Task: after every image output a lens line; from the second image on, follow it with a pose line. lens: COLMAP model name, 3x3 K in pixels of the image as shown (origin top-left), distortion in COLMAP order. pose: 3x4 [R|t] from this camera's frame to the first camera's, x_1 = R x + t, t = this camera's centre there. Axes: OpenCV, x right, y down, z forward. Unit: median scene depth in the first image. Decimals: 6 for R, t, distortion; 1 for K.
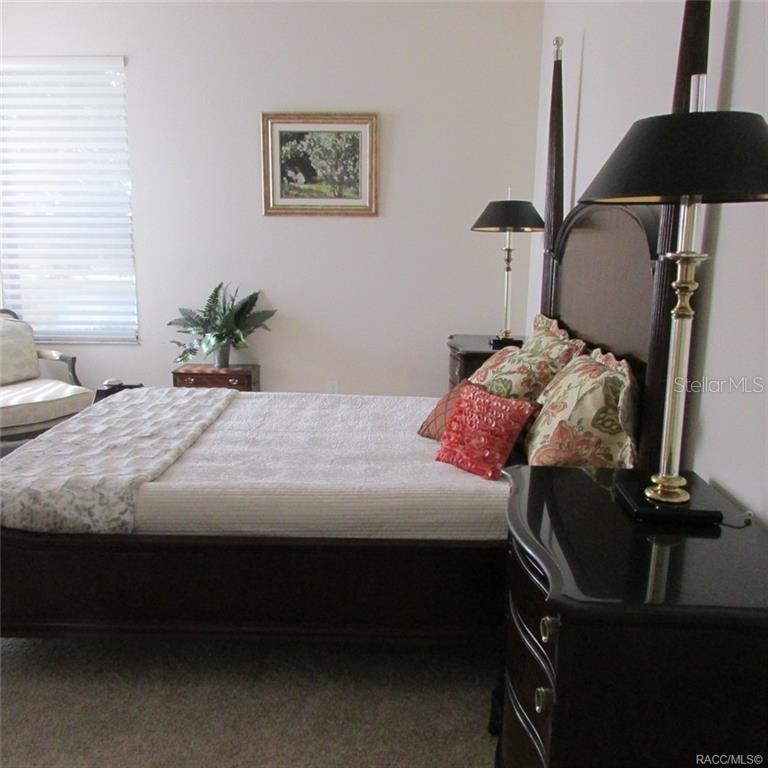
lens RADIAL K [[741.3, 0, 383.7], [0, 741.3, 376.6], [0, 0, 1]] dist [-0.020209, 0.000000]
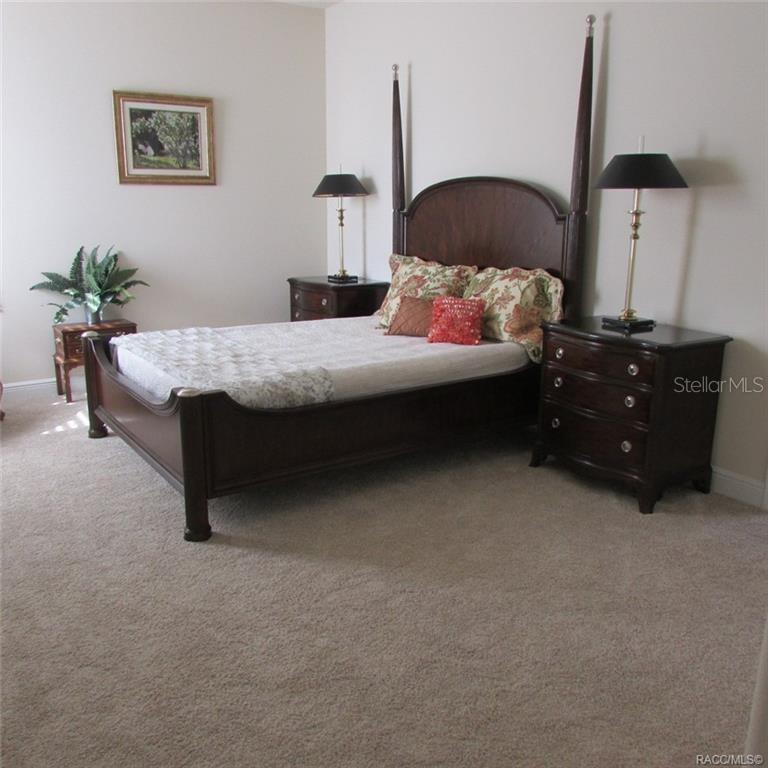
lens RADIAL K [[741.3, 0, 395.0], [0, 741.3, 363.8], [0, 0, 1]] dist [-0.020209, 0.000000]
pose [[0.813879, -0.133221, 0.565556, -0.495460], [0.113681, 0.991058, 0.069856, 0.020519], [-0.569805, 0.007438, 0.821746, -0.149202]]
